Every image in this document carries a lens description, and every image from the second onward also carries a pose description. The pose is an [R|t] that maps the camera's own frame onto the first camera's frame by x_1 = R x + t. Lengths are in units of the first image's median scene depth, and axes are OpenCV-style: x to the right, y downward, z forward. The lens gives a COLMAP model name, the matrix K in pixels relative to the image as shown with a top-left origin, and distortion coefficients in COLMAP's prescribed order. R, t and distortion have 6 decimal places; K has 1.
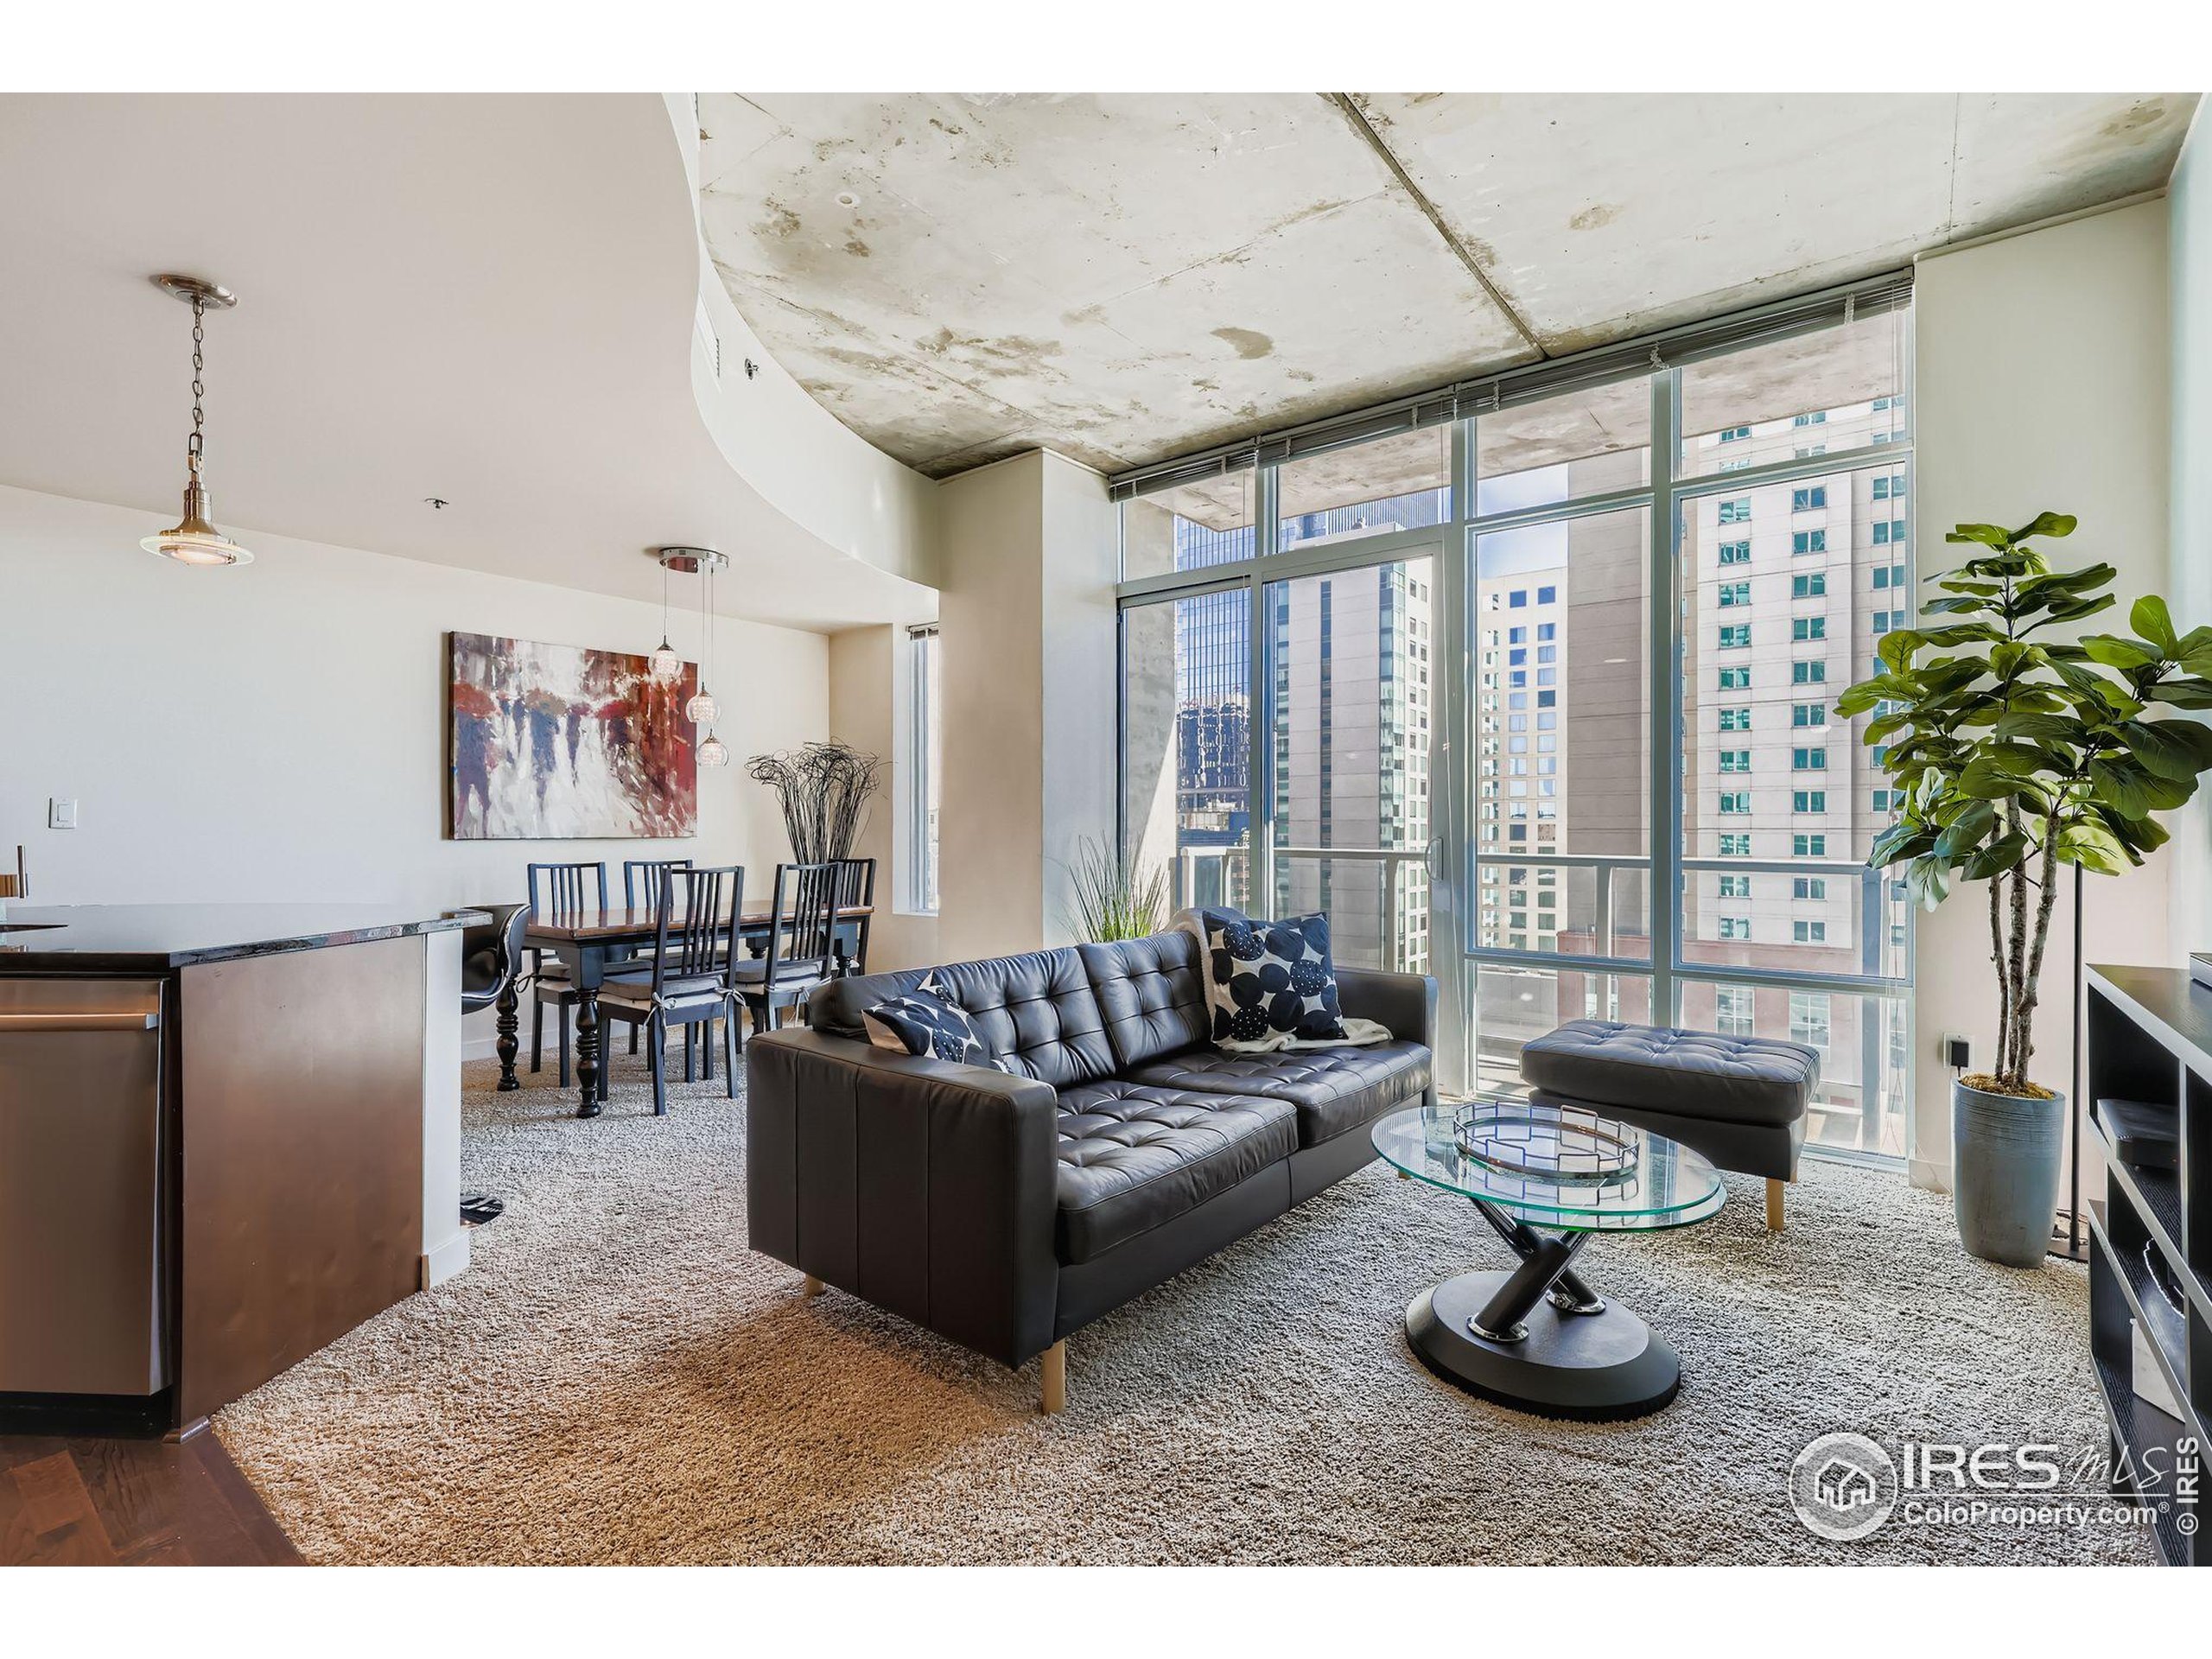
lens RADIAL K [[1029.9, 0, 1128.9], [0, 1029.9, 839.8], [0, 0, 1]] dist [-0.002562, -0.000209]
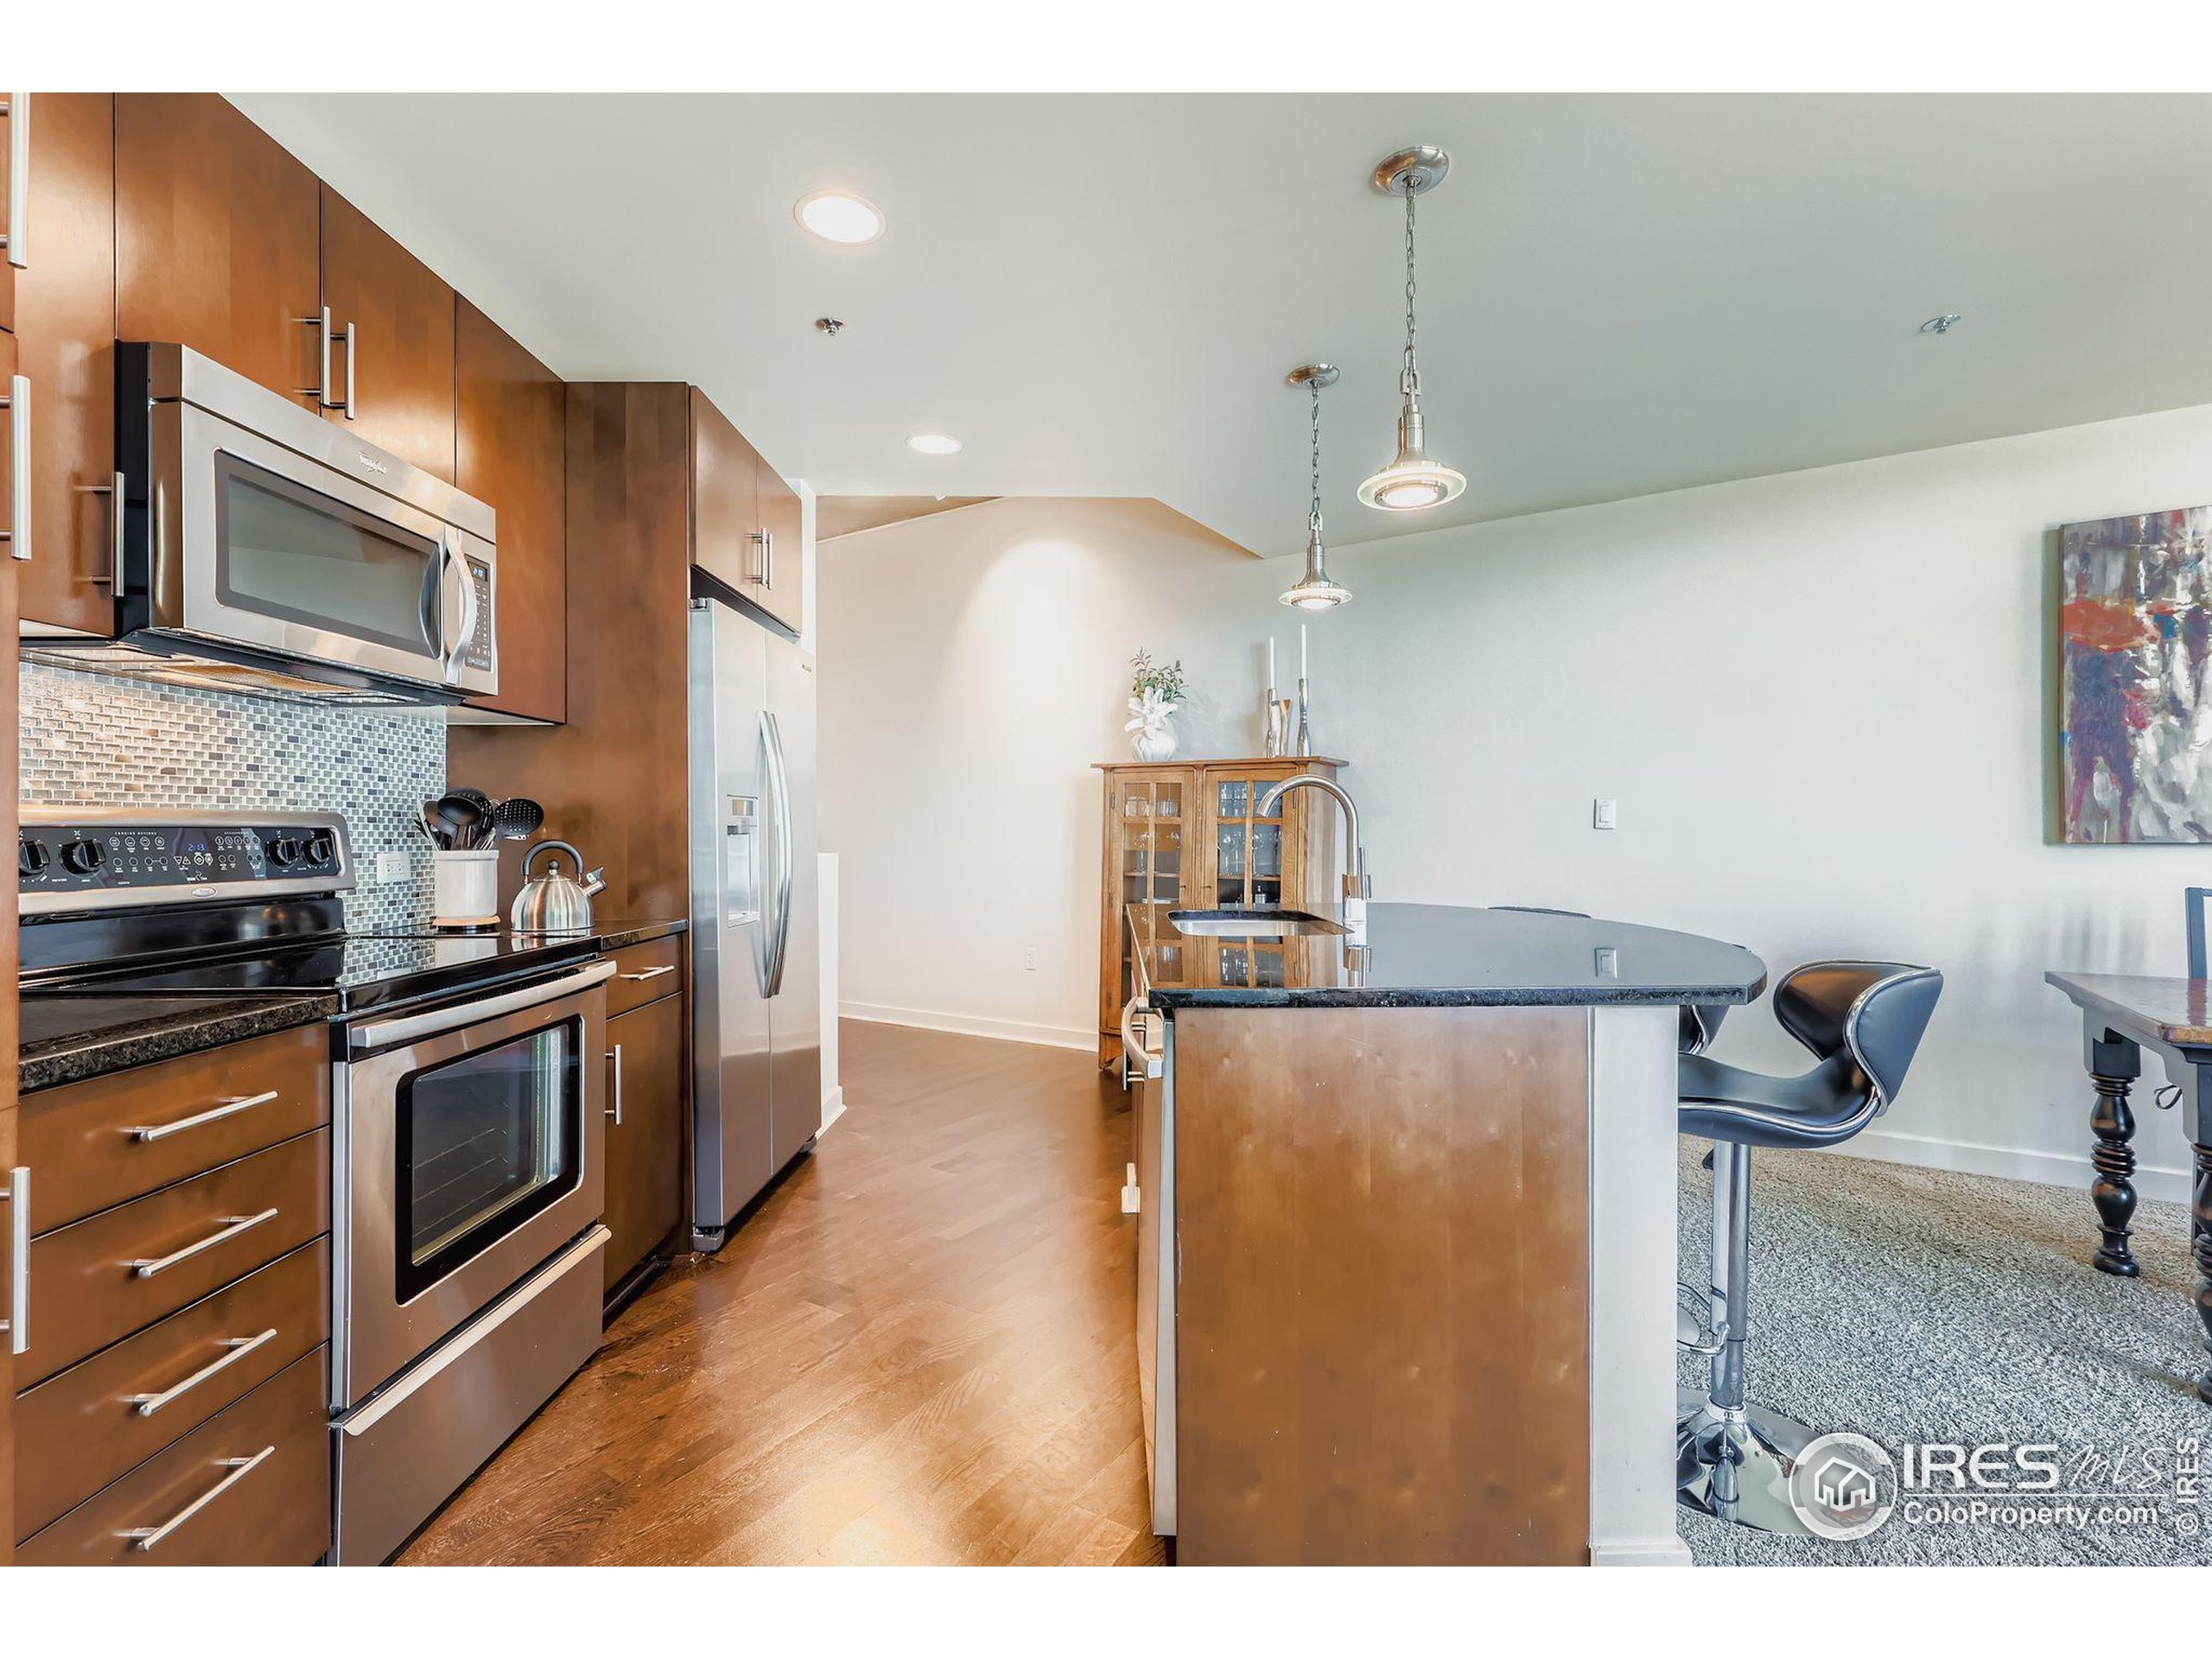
lens RADIAL K [[1029.9, 0, 1128.9], [0, 1029.9, 839.8], [0, 0, 1]] dist [-0.002562, -0.000209]
pose [[0.081199, -0.008886, -0.996658, -0.058177], [0.001088, 0.999960, -0.008827, 0.001373], [0.996697, -0.000367, 0.081205, 0.352497]]
